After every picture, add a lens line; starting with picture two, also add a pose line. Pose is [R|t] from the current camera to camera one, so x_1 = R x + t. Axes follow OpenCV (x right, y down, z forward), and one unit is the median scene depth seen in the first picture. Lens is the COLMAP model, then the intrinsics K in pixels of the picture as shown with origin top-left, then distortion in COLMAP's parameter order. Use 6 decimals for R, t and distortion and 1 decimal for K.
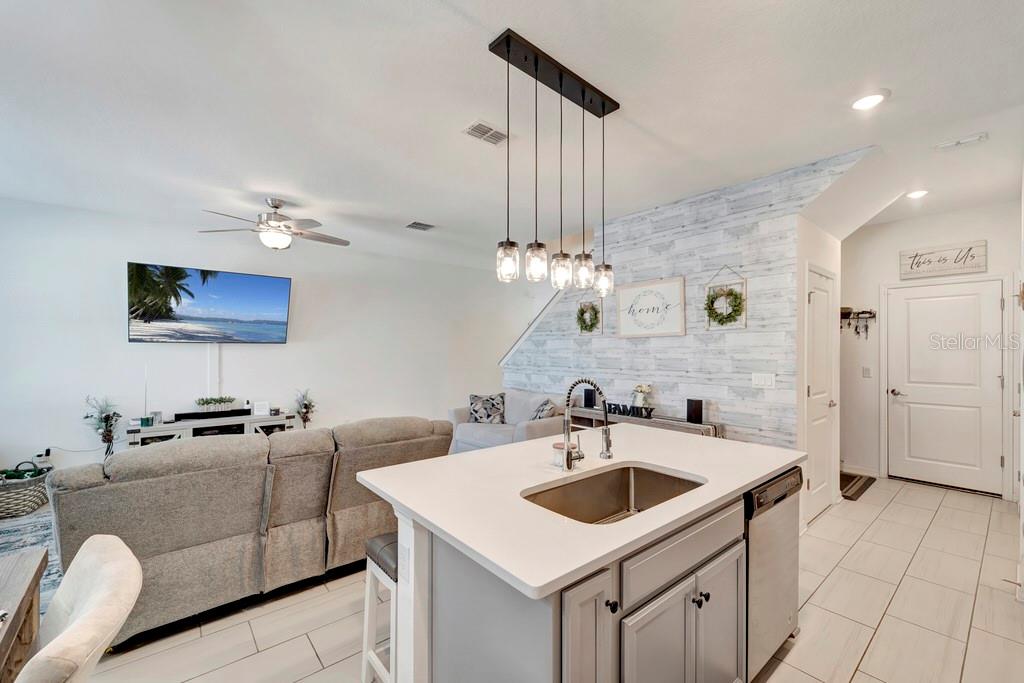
lens RADIAL K [[416.9, 0, 530.5], [0, 416.9, 348.4], [0, 0, 1]] dist [-0.001061, 0.000205]
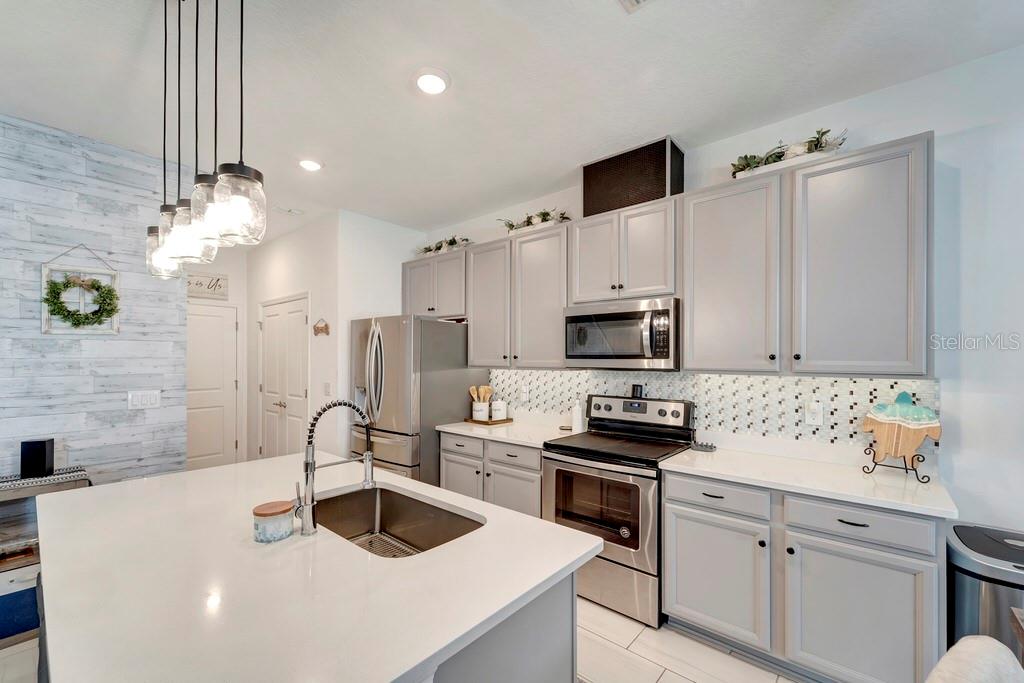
lens RADIAL K [[416.9, 0, 493.3], [0, 416.9, 358.1], [0, 0, 1]] dist [-0.001061, 0.000205]
pose [[-0.101023, 0.002748, 0.994880, -0.321732], [0.001219, 0.999996, -0.002638, -0.001336], [-0.994883, 0.000947, -0.101026, 0.373894]]
